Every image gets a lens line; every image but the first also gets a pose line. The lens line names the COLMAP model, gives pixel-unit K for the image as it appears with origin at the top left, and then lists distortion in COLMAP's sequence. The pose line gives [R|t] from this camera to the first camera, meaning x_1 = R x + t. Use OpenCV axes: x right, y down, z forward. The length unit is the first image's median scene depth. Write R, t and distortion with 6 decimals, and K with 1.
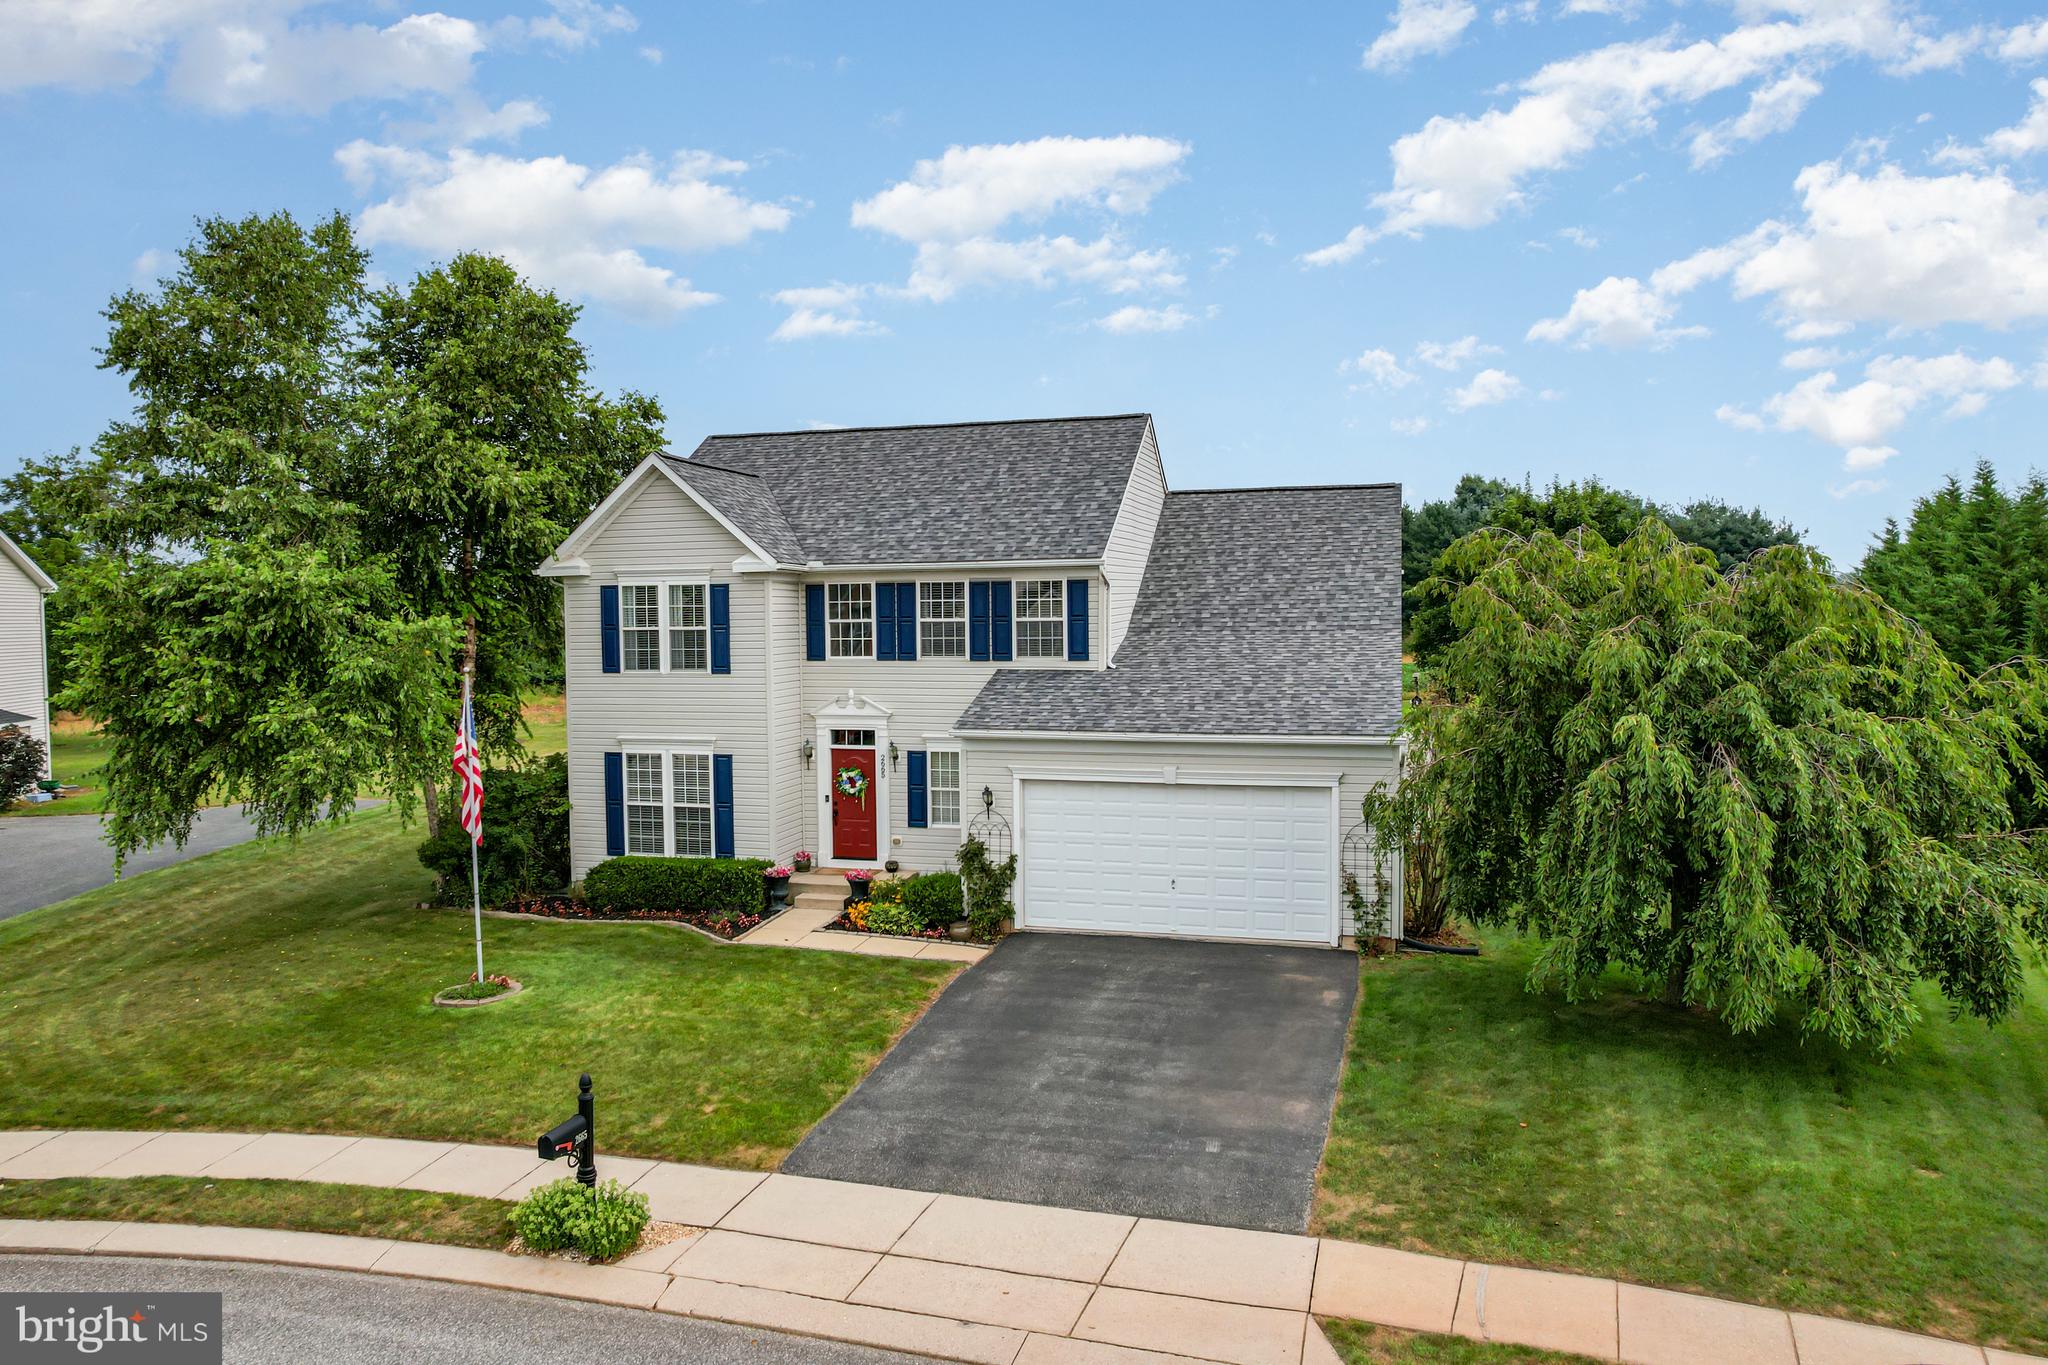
lens RADIAL K [[1320.7, 0, 1024.0], [0, 1320.7, 682.5], [0, 0, 1]] dist [-0.063386, 0.042899]
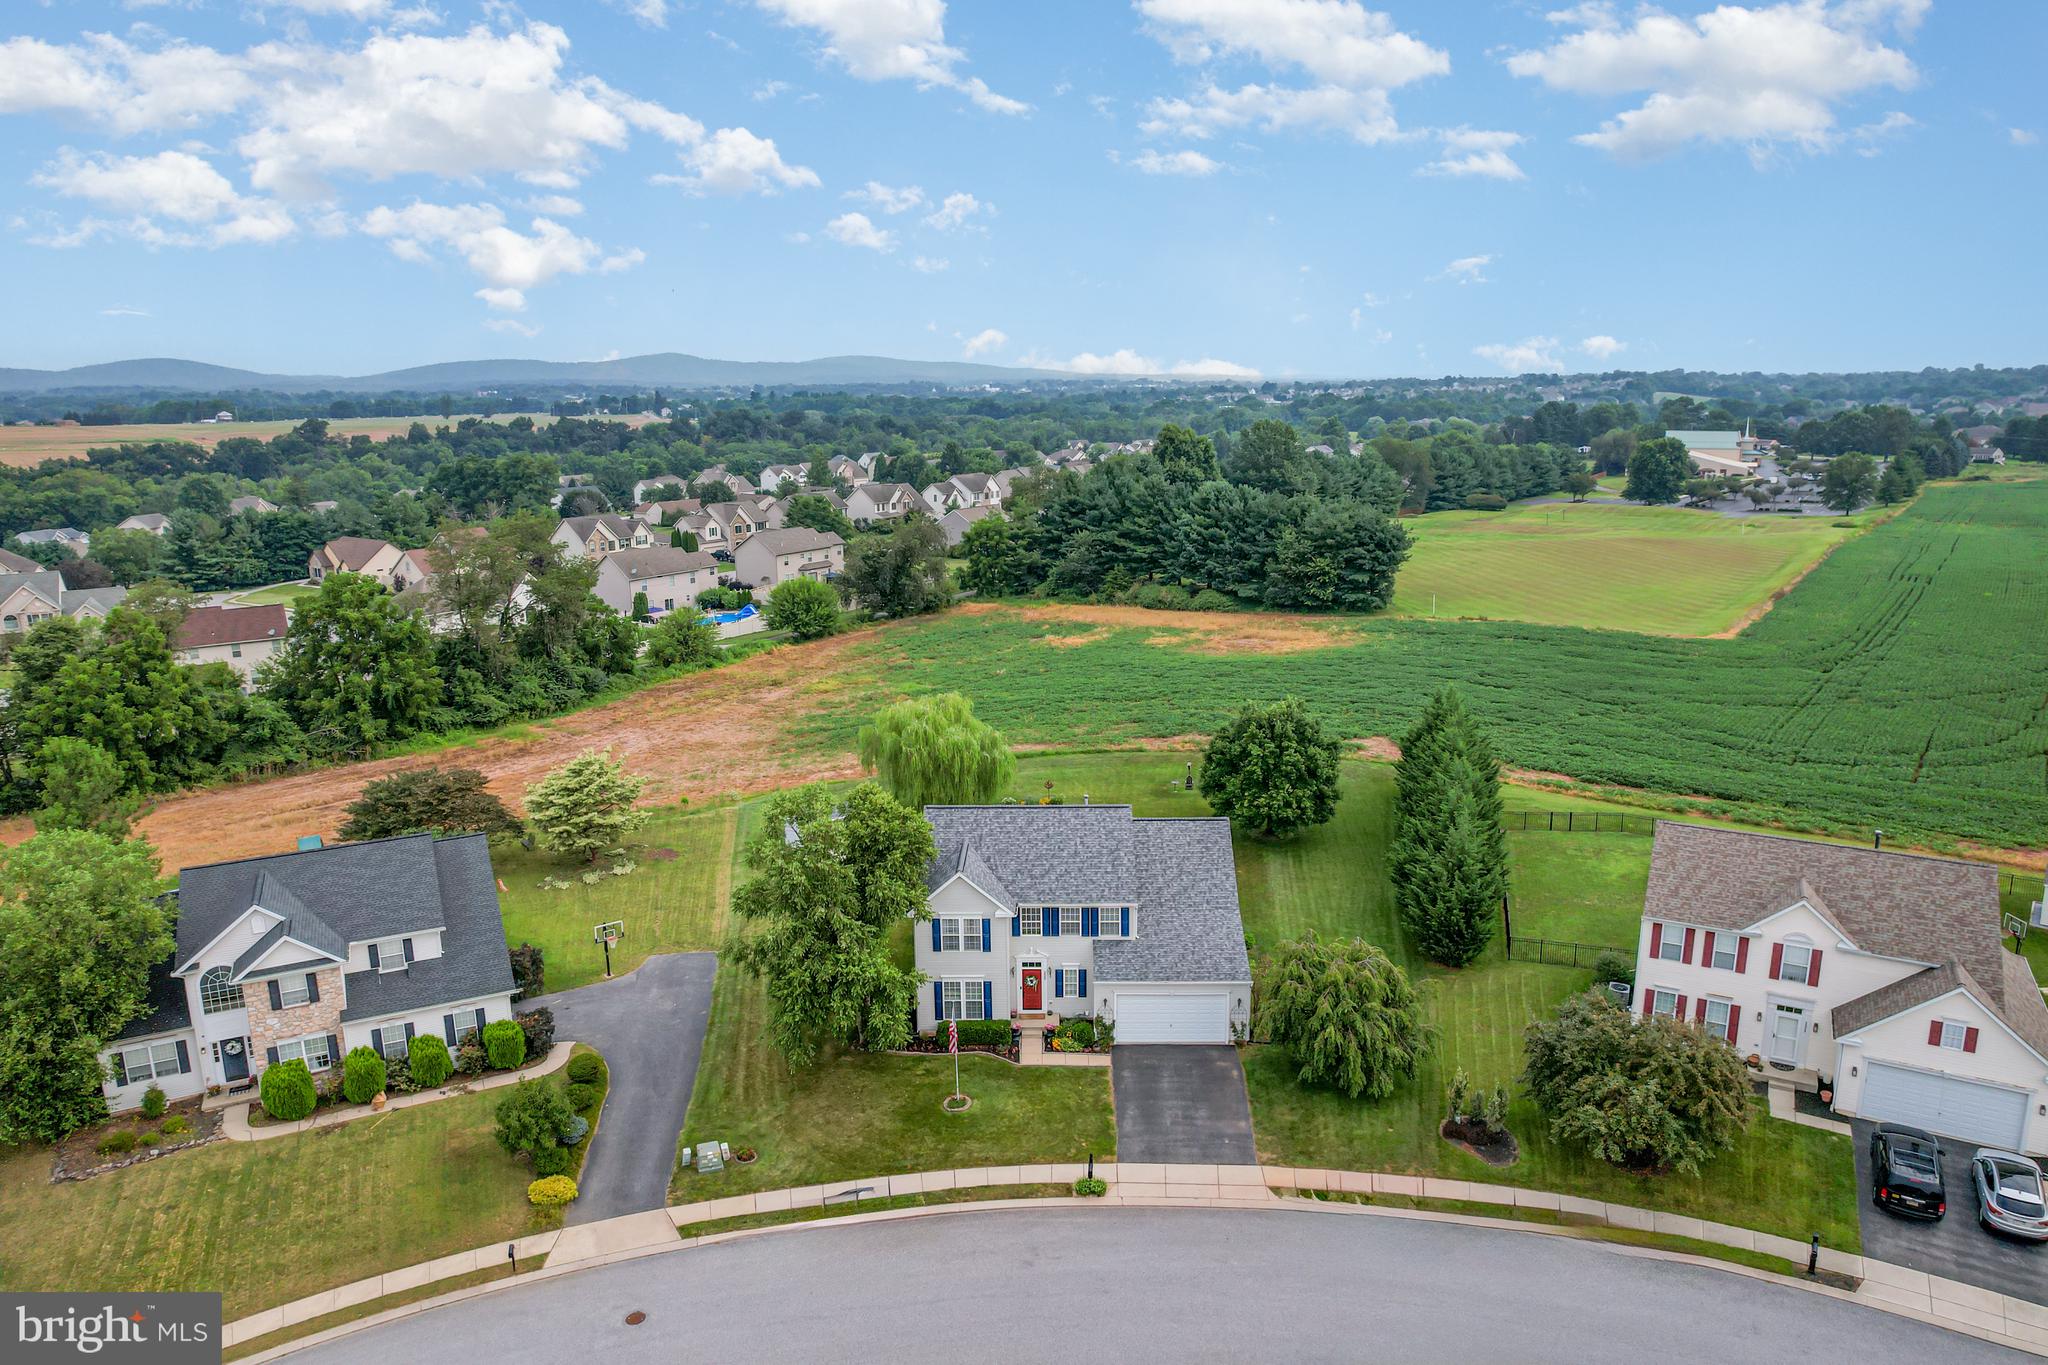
lens RADIAL K [[1320.7, 0, 1024.0], [0, 1320.7, 682.5], [0, 0, 1]] dist [-0.063386, 0.042899]
pose [[0.968526, -0.054663, 0.242837, -0.821239], [0.011394, 0.984302, 0.176125, -1.052710], [-0.248652, -0.167815, 0.953945, -1.463080]]
